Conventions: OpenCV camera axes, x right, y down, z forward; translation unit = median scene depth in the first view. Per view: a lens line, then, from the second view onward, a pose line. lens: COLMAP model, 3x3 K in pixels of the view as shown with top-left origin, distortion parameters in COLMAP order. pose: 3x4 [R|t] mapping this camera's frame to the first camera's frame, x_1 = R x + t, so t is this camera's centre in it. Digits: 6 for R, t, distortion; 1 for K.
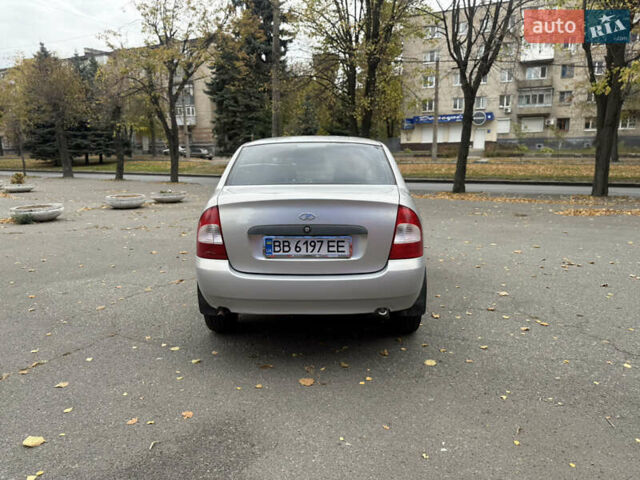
lens RADIAL K [[448.9, 0, 314.0], [0, 448.9, 236.4], [0, 0, 1]] dist [0.011453, -0.000665]
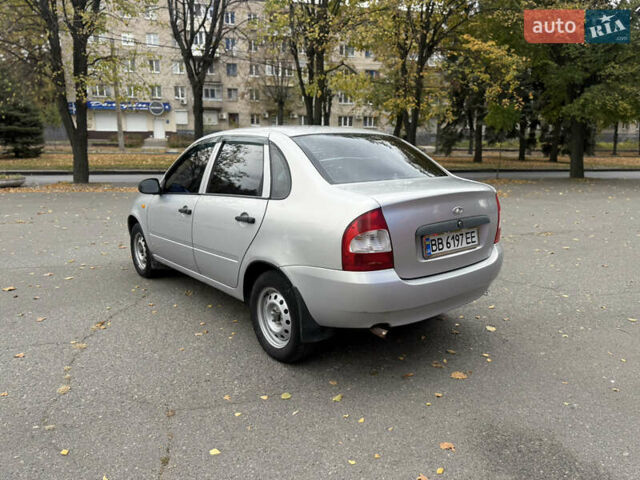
lens RADIAL K [[447.3, 0, 322.5], [0, 447.3, 243.0], [0, 0, 1]] dist [0.049515, -0.087480]
pose [[0.756406, -0.126669, 0.641720, -0.593380], [0.104253, 0.991875, 0.072902, -0.051978], [-0.645741, 0.011758, 0.763466, 0.294661]]
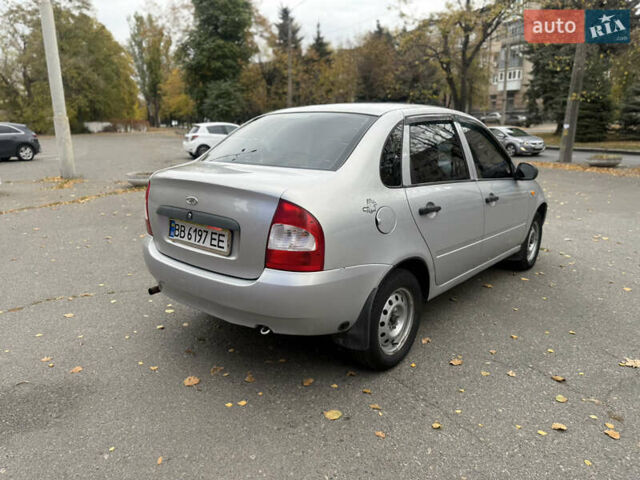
lens RADIAL K [[447.3, 0, 322.5], [0, 447.3, 243.0], [0, 0, 1]] dist [0.049515, -0.087480]
pose [[0.782411, 0.160167, -0.601814, 0.486924], [-0.109978, 0.986709, 0.119623, -0.065085], [0.612975, -0.027408, 0.789627, 0.310078]]
